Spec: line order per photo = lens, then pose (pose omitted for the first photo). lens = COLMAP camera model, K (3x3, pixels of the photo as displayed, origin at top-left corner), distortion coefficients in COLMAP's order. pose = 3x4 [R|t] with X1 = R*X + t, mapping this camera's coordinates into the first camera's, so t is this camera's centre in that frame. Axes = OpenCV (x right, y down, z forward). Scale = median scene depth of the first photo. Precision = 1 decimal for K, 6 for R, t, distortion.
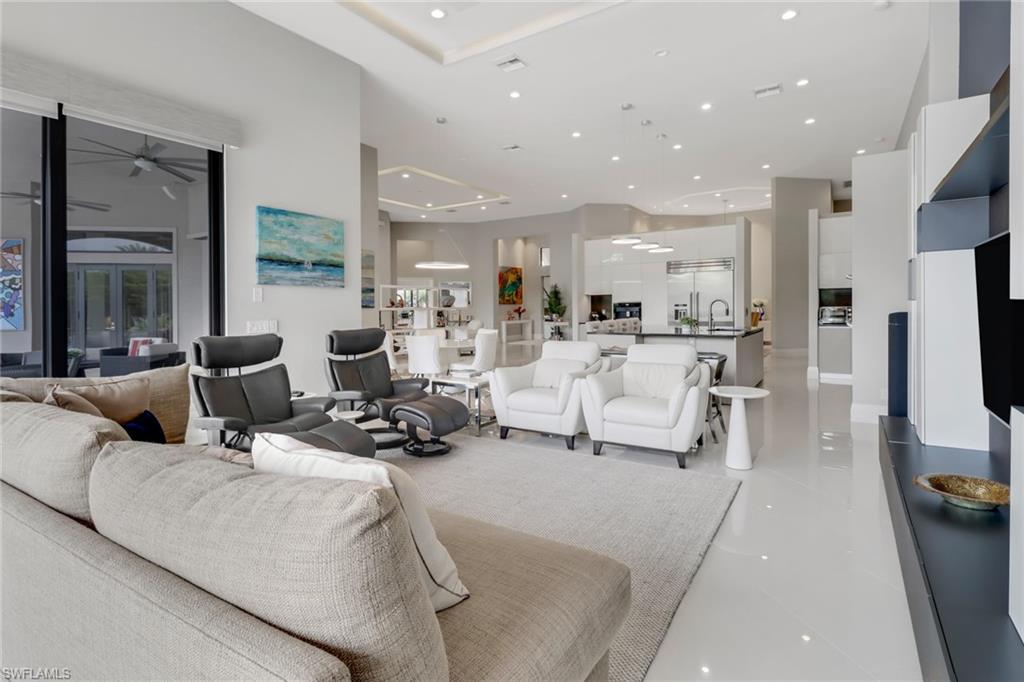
lens RADIAL K [[513.9, 0, 514.8], [0, 513.9, 316.0], [0, 0, 1]] dist [0.000141, 0.000052]
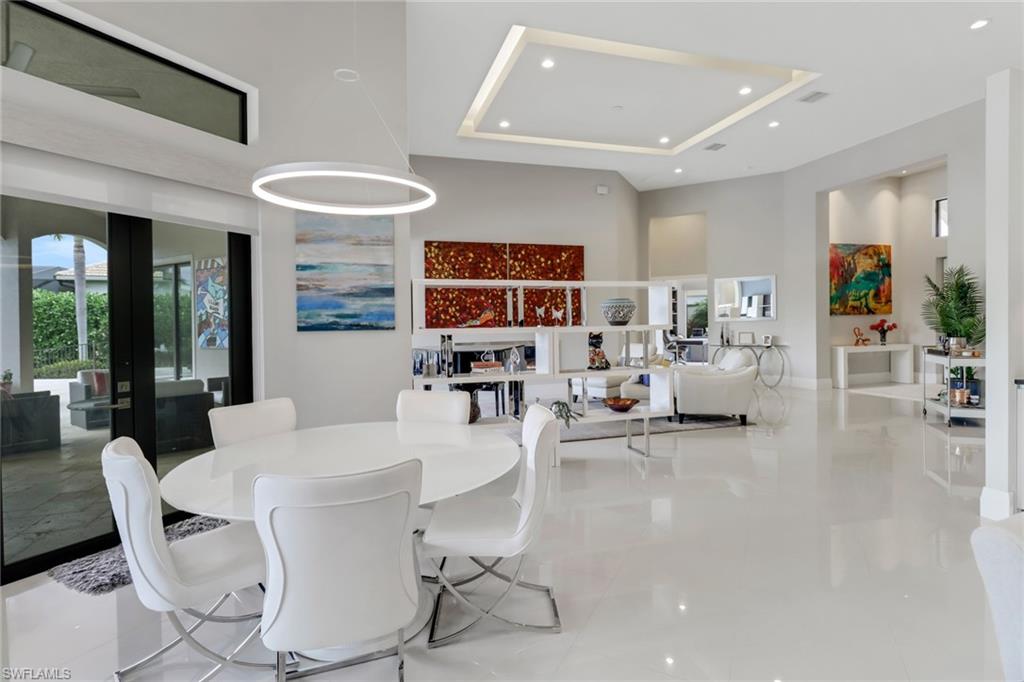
lens RADIAL K [[518.9, 0, 528.1], [0, 518.9, 331.6], [0, 0, 1]] dist [-0.002106, -0.000678]
pose [[0.782419, 0.006100, -0.622723, 0.057557], [-0.001637, 0.999969, 0.007739, -0.009733], [0.622751, -0.005036, 0.782404, 0.383586]]
